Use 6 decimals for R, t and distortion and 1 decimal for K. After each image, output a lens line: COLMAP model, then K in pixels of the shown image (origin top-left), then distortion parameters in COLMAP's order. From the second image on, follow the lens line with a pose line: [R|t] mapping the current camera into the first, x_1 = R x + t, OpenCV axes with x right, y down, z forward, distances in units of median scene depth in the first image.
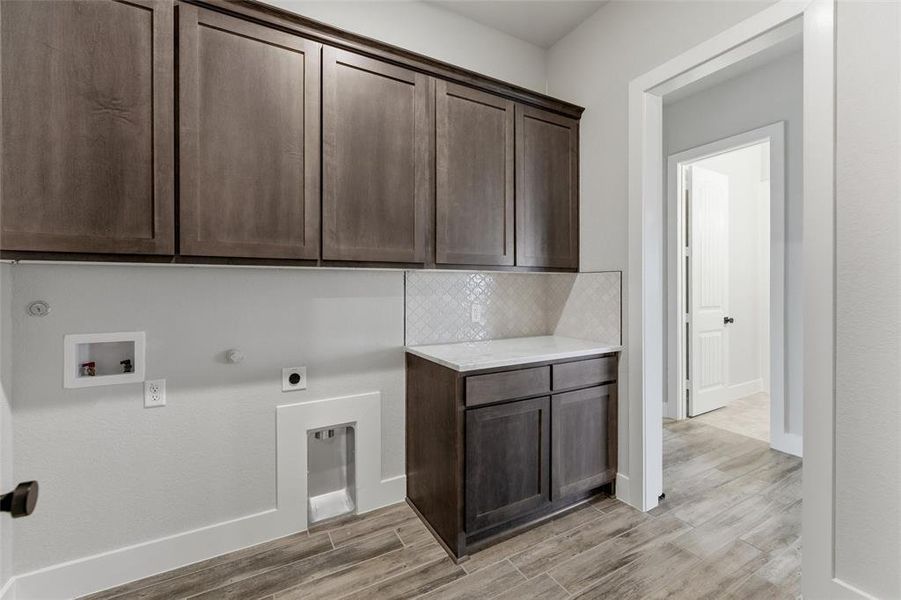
lens RADIAL K [[378.6, 0, 450.1], [0, 378.6, 294.9], [0, 0, 1]] dist [-0.000586, 0.000013]
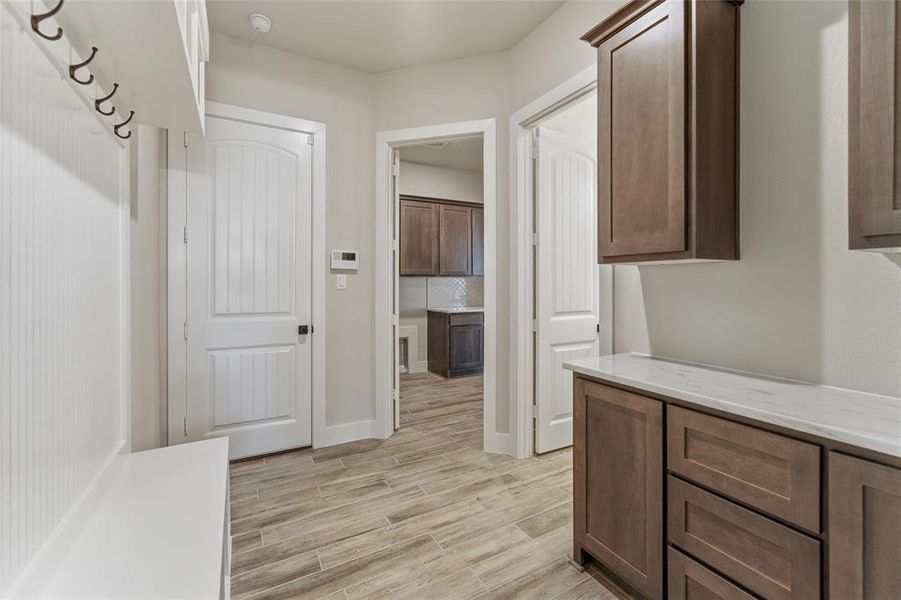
lens RADIAL K [[378.6, 0, 450.1], [0, 378.6, 292.1], [0, 0, 1]] dist [-0.000586, 0.000013]
pose [[0.999968, -0.002383, -0.007609, 0.055242], [0.002393, 0.999996, 0.001232, 0.032620], [0.007606, -0.001251, 0.999970, -1.644096]]
